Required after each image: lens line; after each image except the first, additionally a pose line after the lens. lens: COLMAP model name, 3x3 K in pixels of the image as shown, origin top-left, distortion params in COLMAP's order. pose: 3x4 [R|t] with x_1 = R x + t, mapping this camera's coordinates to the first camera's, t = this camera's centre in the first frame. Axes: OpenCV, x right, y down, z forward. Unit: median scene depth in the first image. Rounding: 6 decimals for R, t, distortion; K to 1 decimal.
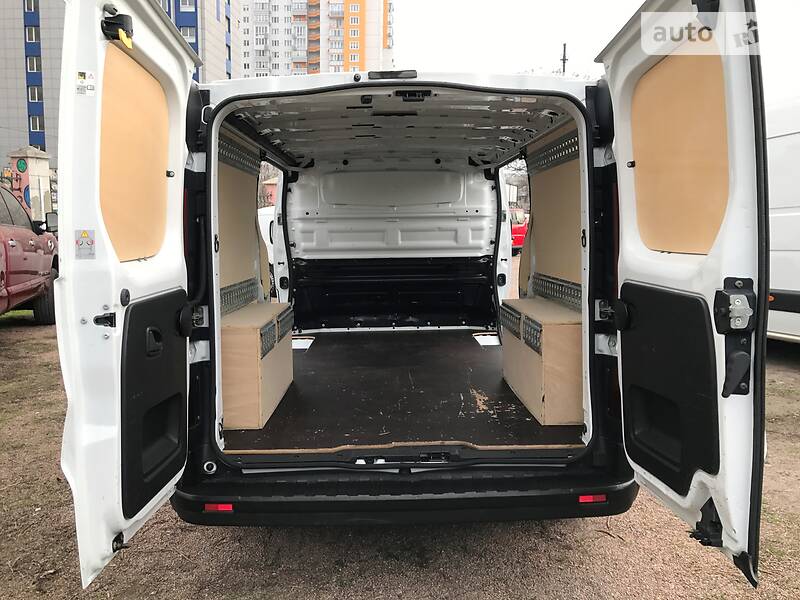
lens RADIAL K [[652.6, 0, 401.8], [0, 652.6, 302.7], [0, 0, 1]] dist [0.064132, -0.101698]
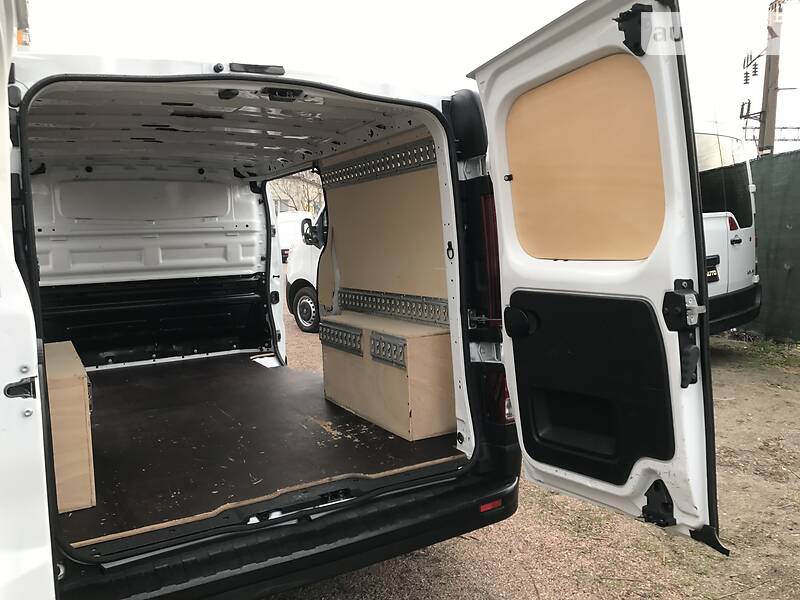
lens RADIAL K [[652.6, 0, 401.8], [0, 652.6, 302.7], [0, 0, 1]] dist [0.064132, -0.101698]
pose [[0.884264, -0.064371, 0.462530, -0.211977], [0.075489, 0.997131, -0.005547, -0.014011], [-0.460846, 0.039821, 0.886586, 0.117037]]
